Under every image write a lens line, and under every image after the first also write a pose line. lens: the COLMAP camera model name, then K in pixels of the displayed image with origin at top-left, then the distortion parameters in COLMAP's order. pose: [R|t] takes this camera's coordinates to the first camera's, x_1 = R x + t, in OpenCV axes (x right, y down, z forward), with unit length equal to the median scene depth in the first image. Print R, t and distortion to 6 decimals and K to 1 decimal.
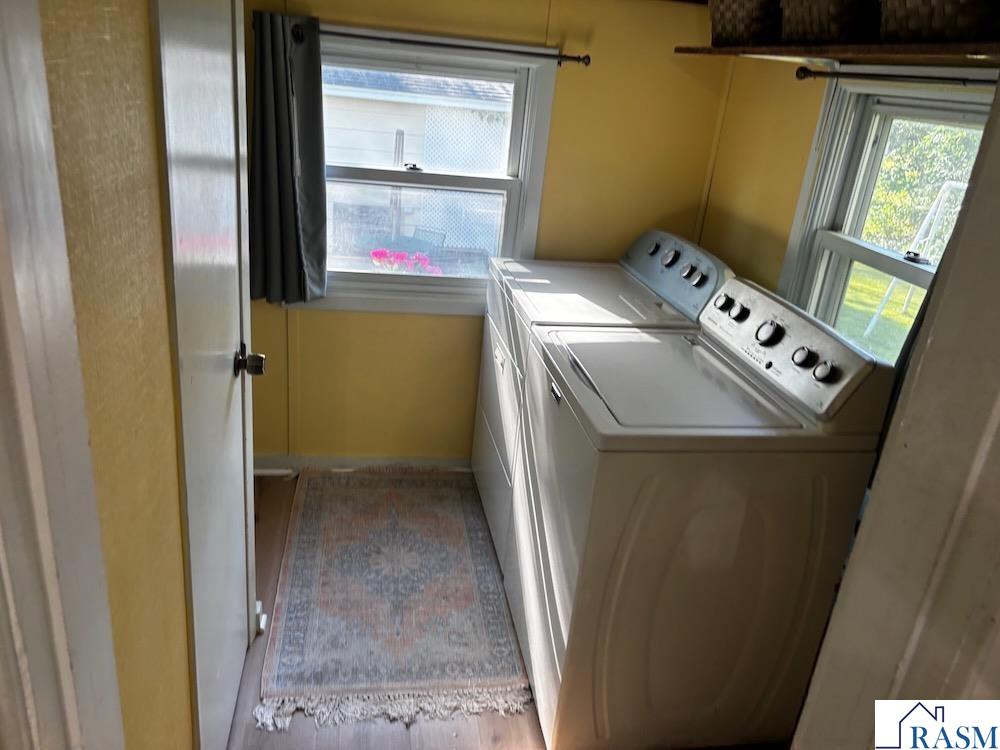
lens RADIAL K [[751.8, 0, 494.0], [0, 751.8, 367.9], [0, 0, 1]] dist [0.048552, -0.049280]
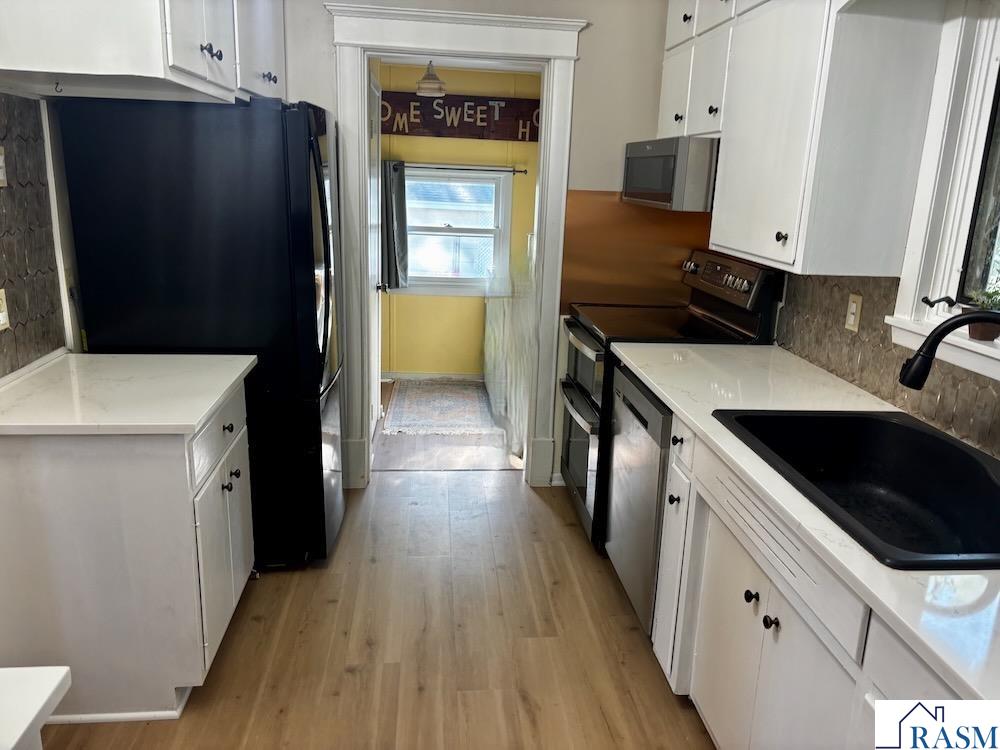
lens RADIAL K [[751.8, 0, 505.4], [0, 751.8, 376.8], [0, 0, 1]] dist [0.048552, -0.049280]
pose [[0.996092, -0.035662, -0.080802, 0.211661], [0.025573, 0.992124, -0.122623, 0.426177], [0.084538, 0.120078, 0.989159, -1.040444]]
